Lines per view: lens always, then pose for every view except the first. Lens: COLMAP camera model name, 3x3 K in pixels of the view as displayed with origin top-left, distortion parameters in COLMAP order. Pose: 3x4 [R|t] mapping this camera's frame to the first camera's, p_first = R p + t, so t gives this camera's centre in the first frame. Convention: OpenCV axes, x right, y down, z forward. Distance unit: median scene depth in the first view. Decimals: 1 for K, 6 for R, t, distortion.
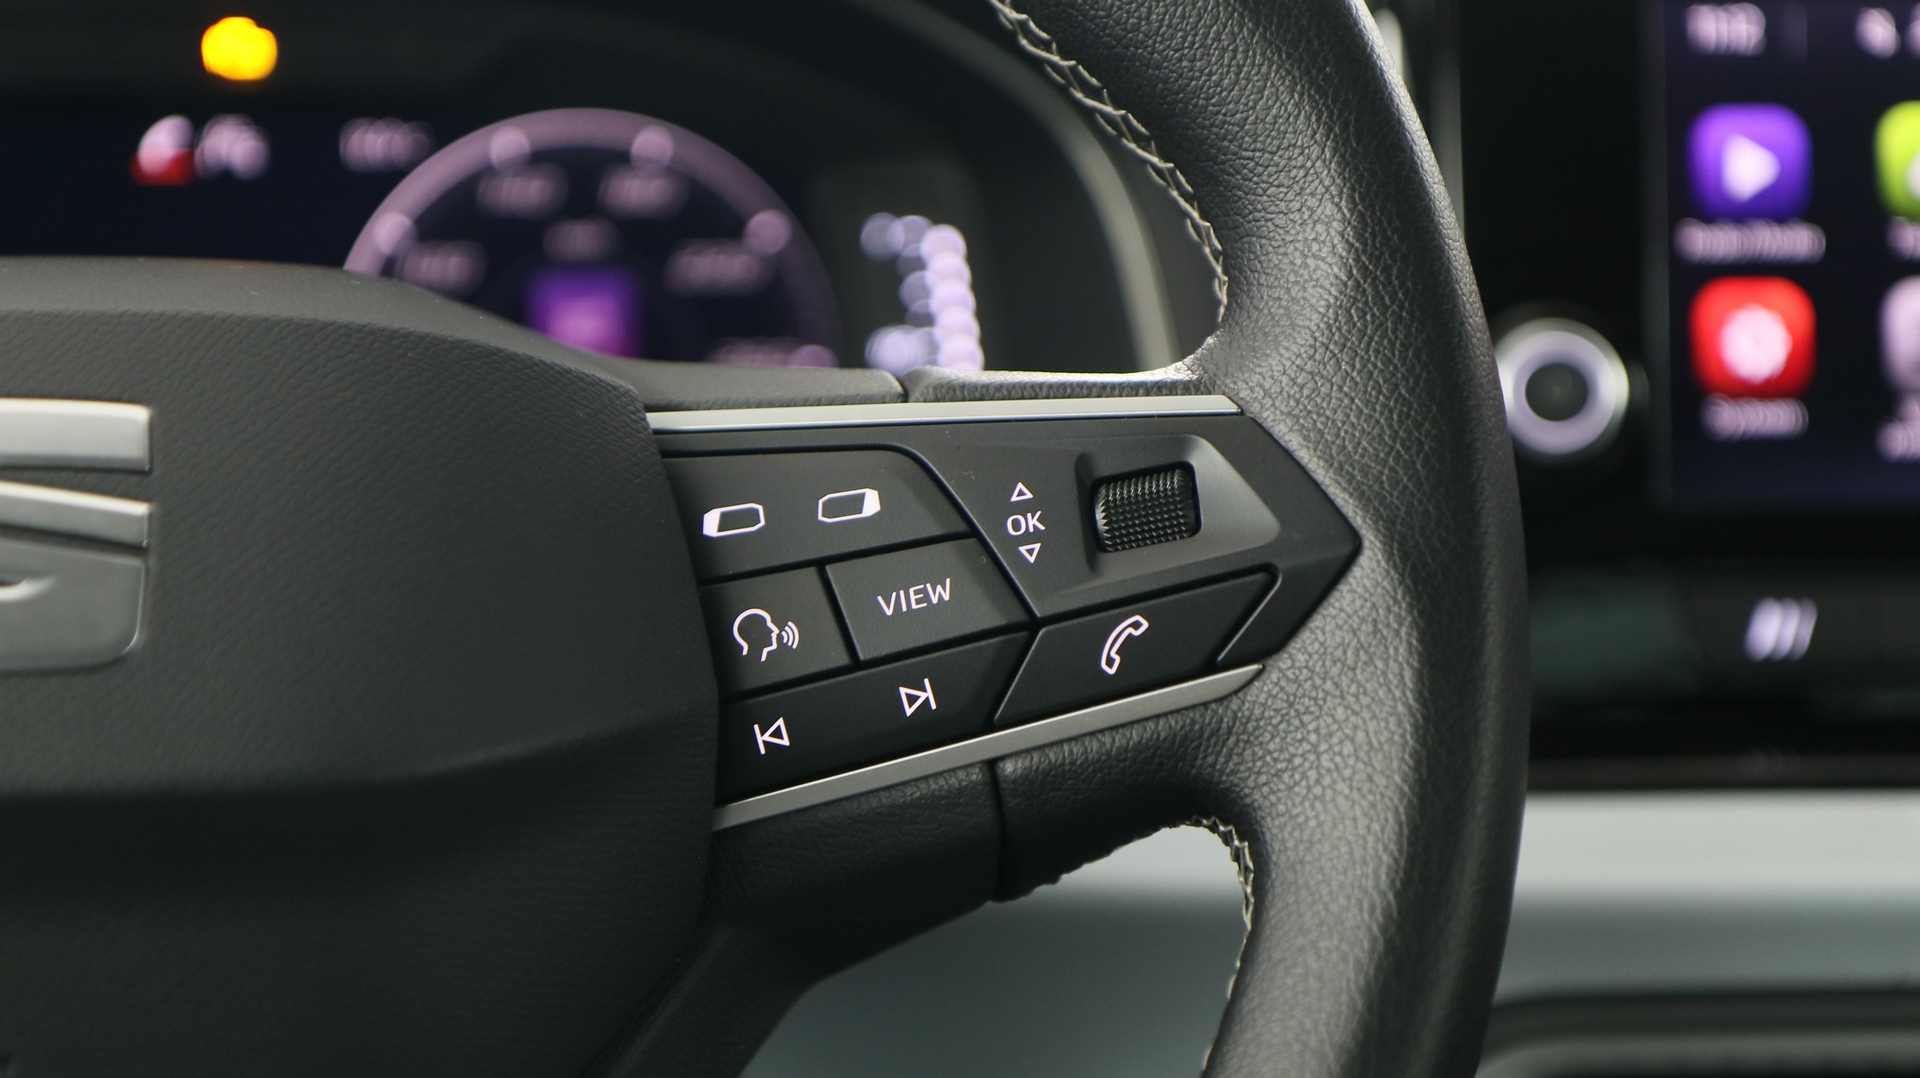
lens RADIAL K [[4318.9, 0, 954.9], [0, 4318.9, 540.2], [0, 0, 1]] dist [0.048936, 0.000000]
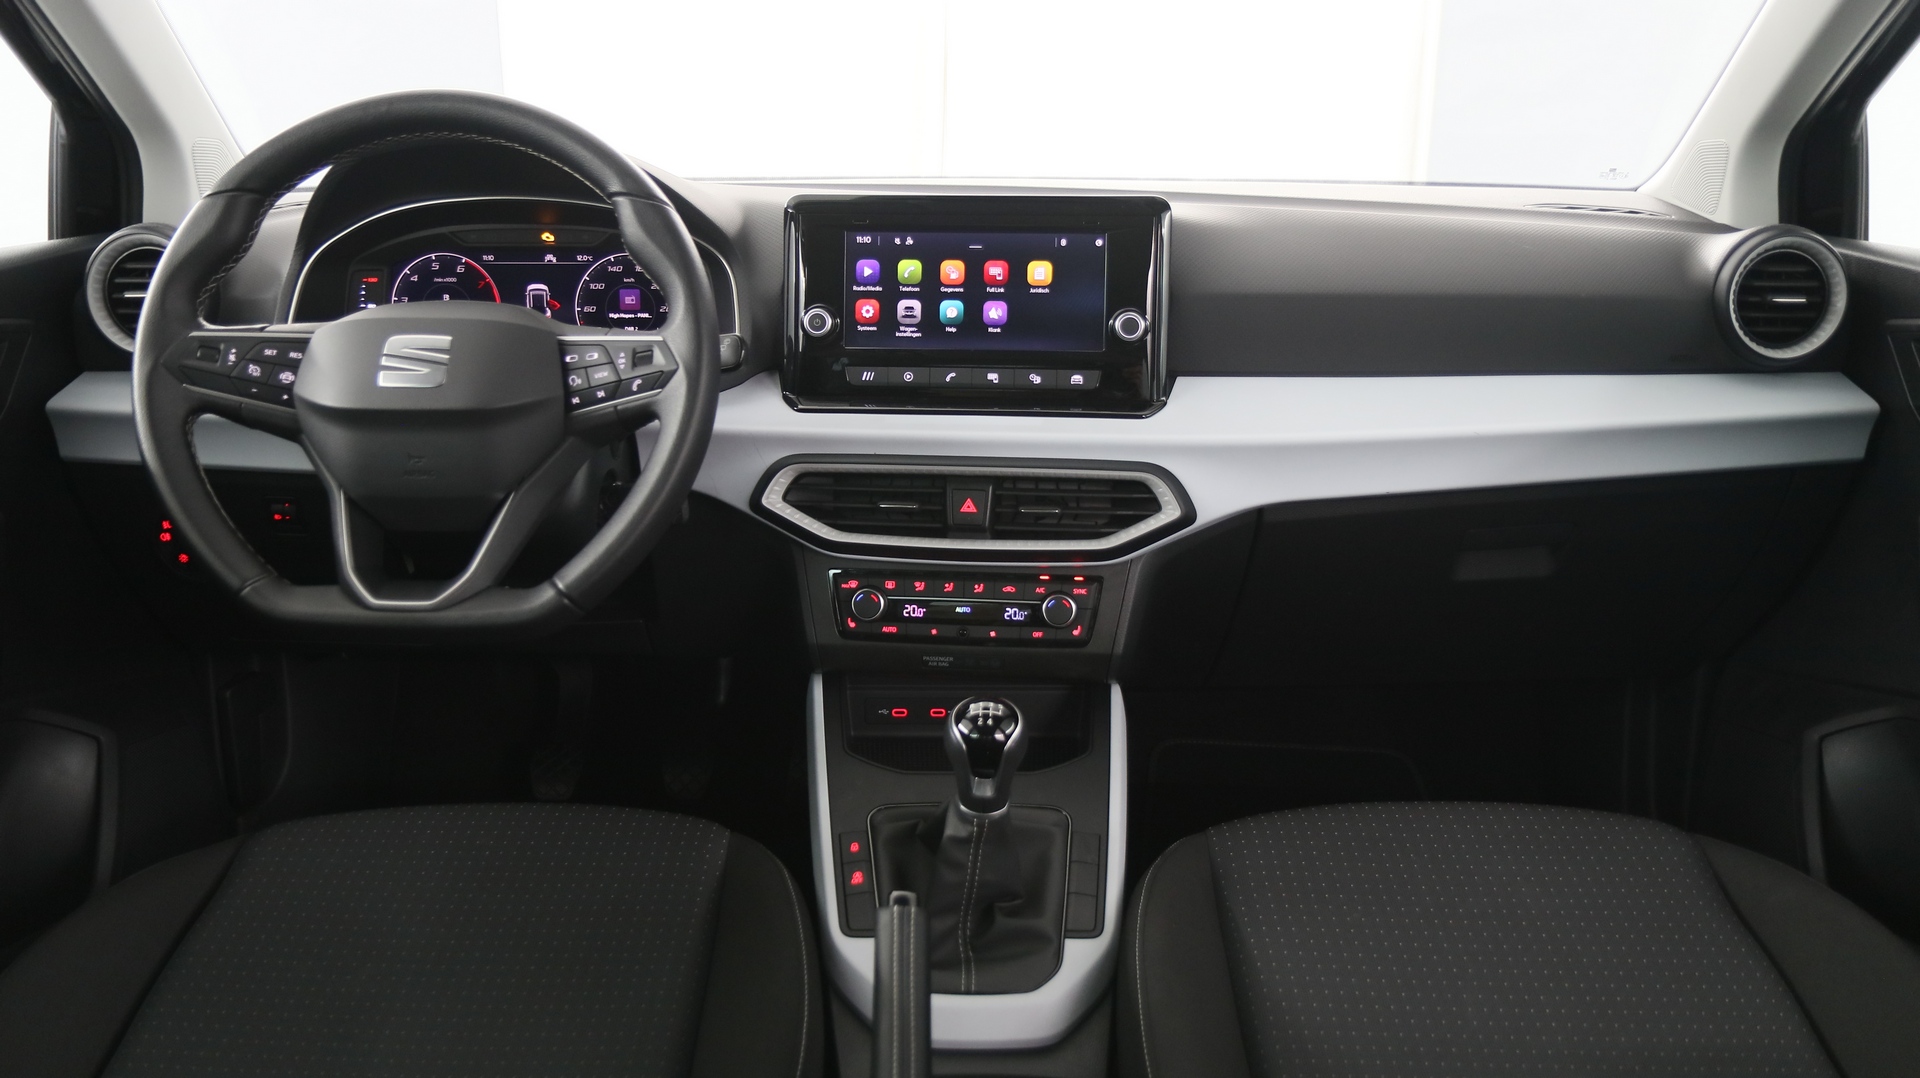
lens RADIAL K [[1461.2, 0, 962.2], [0, 1461.2, 539.5], [0, 0, 1]] dist [-0.012320, -0.018984]
pose [[0.996005, 0.030117, -0.084064, 0.558480], [-0.016008, 0.986378, 0.163715, -0.082826], [0.087849, -0.161715, 0.982919, -0.698670]]
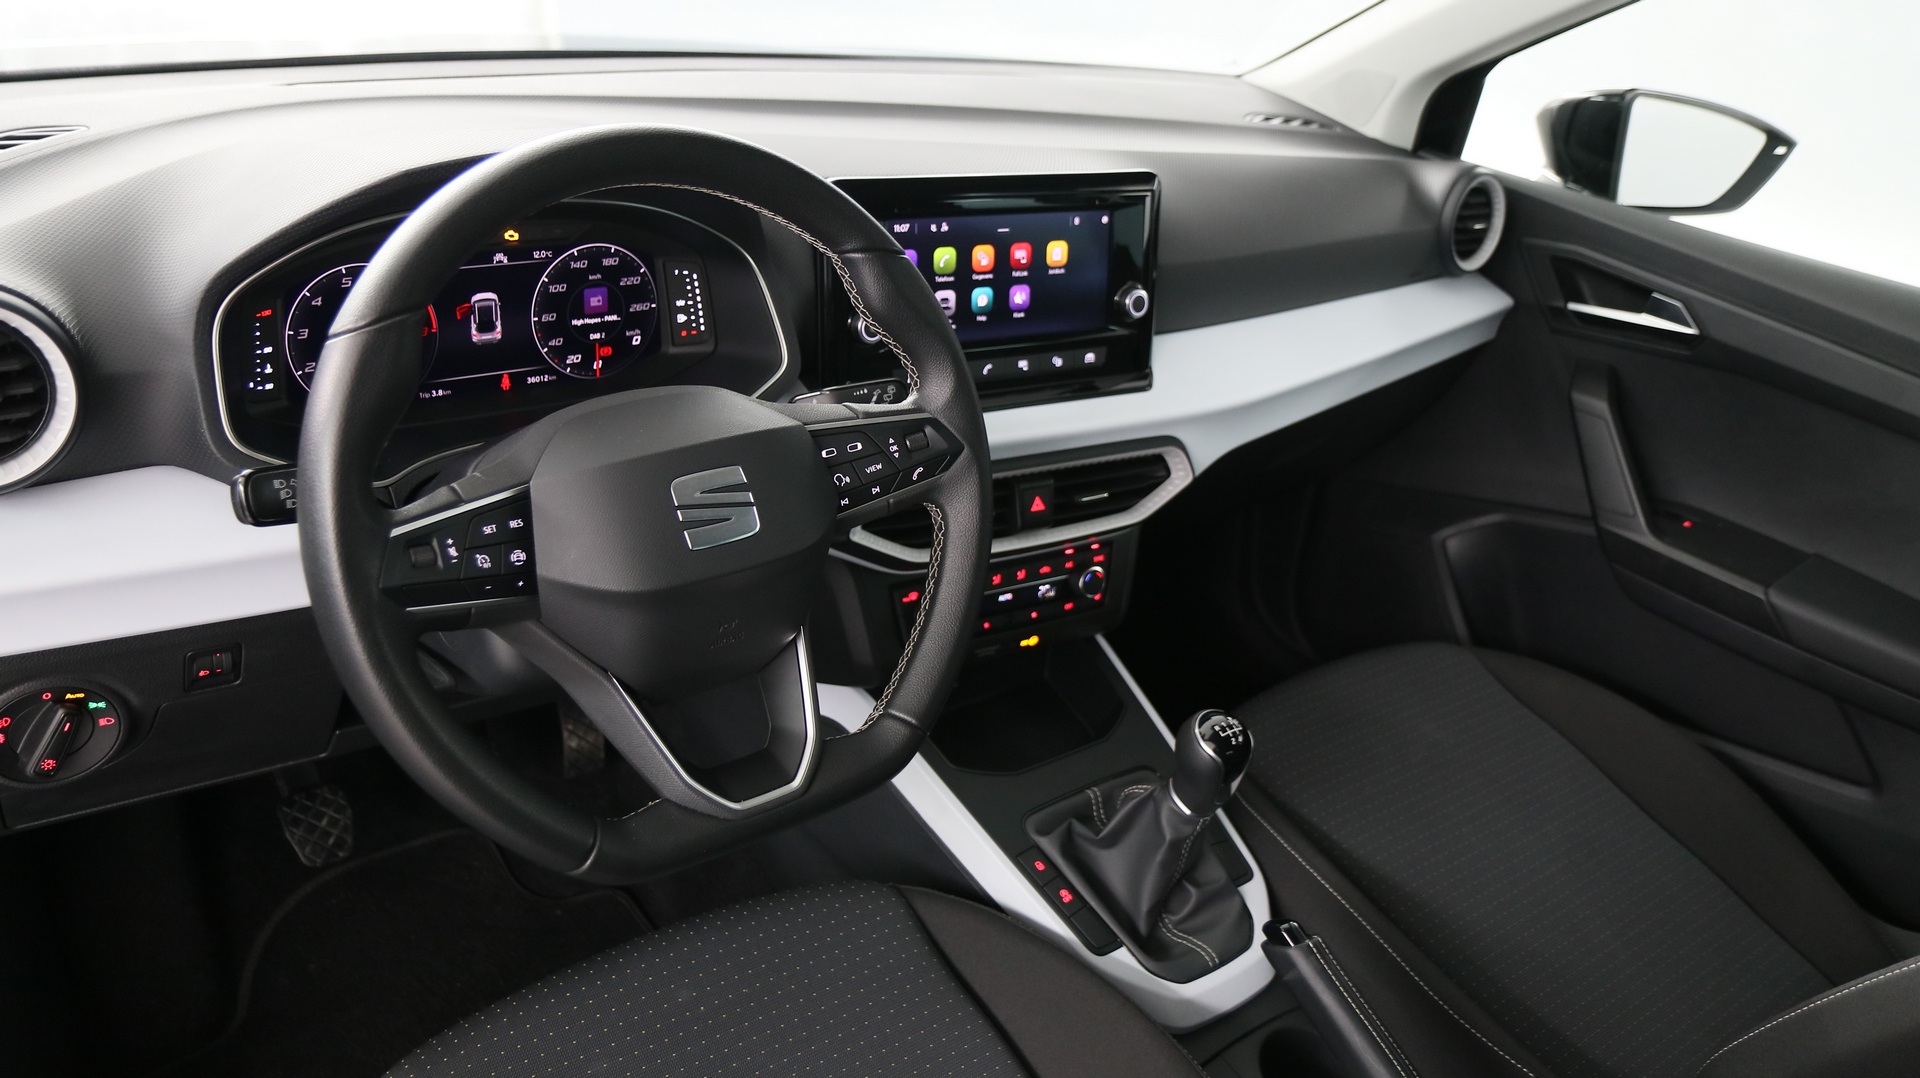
lens RADIAL K [[1461.2, 0, 944.3], [0, 1461.2, 533.8], [0, 0, 1]] dist [-0.012320, -0.018984]
pose [[0.831717, -0.149720, 0.534632, -0.748027], [-0.060121, 0.933003, 0.354810, -0.453237], [-0.551936, -0.327245, 0.766993, -0.208210]]
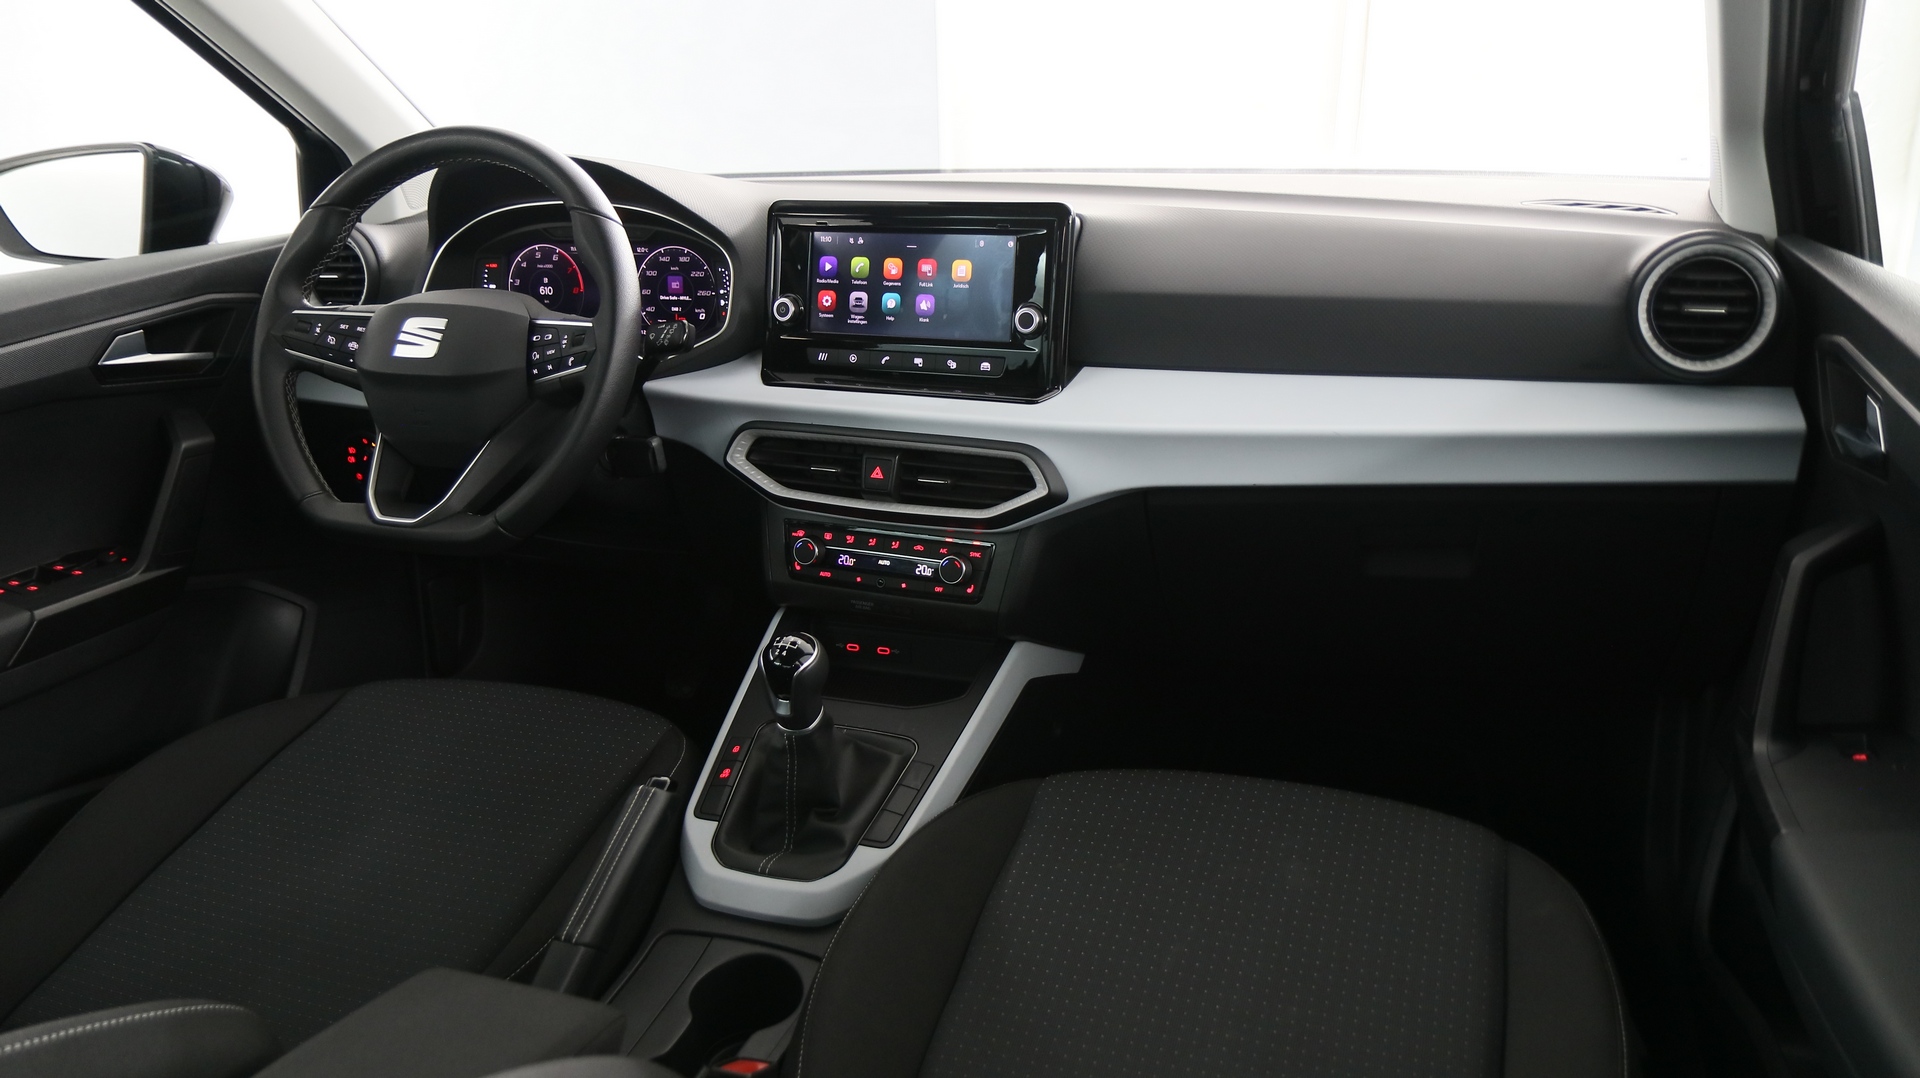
lens RADIAL K [[1461.2, 0, 955.9], [0, 1461.2, 543.5], [0, 0, 1]] dist [-0.012320, -0.018984]
pose [[0.905726, 0.109093, -0.409585, 1.447421], [-0.024717, 0.978260, 0.205903, -0.168852], [0.423143, -0.176368, 0.888732, -0.745113]]
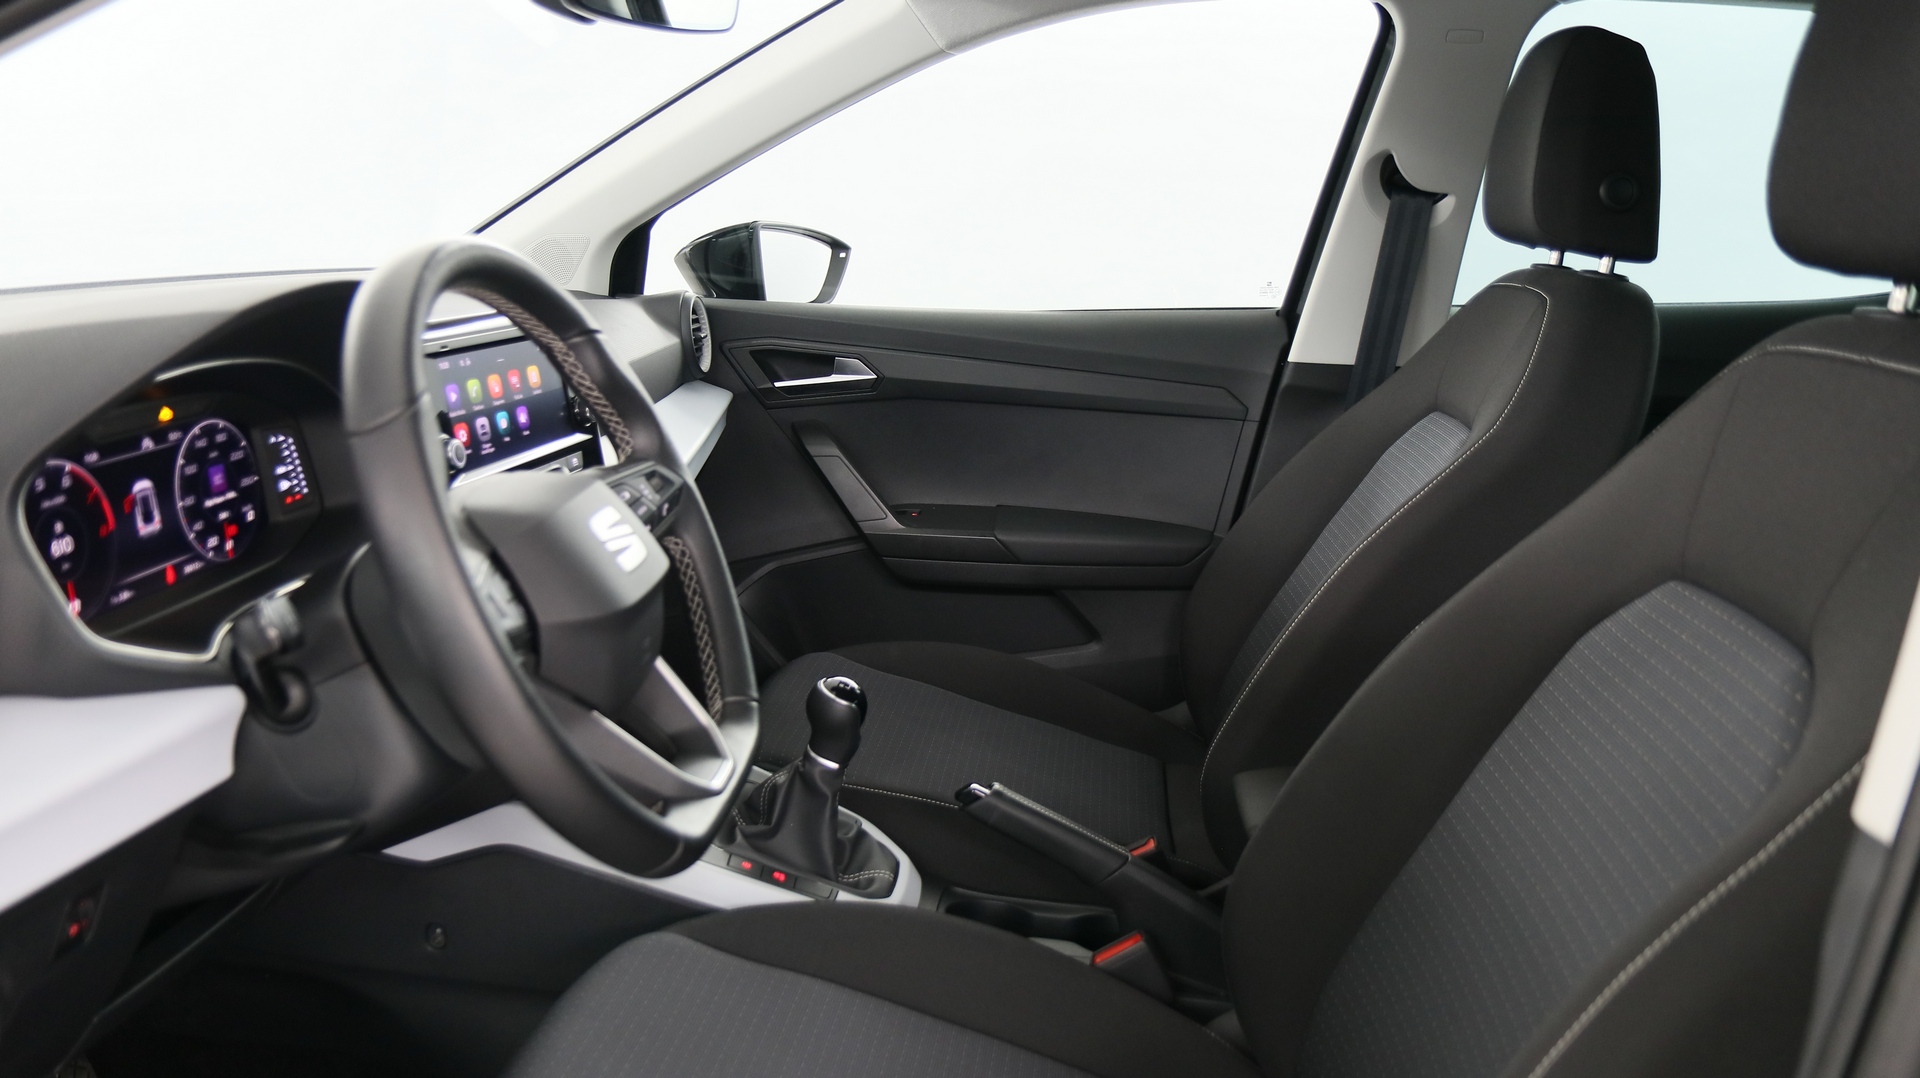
lens RADIAL K [[1461.2, 0, 976.0], [0, 1461.2, 528.4], [0, 0, 1]] dist [-0.012320, -0.018984]
pose [[0.162191, -0.207878, 0.964614, -1.608920], [0.080220, 0.977100, 0.197081, -0.275851], [-0.983493, 0.045417, 0.175153, 0.291352]]
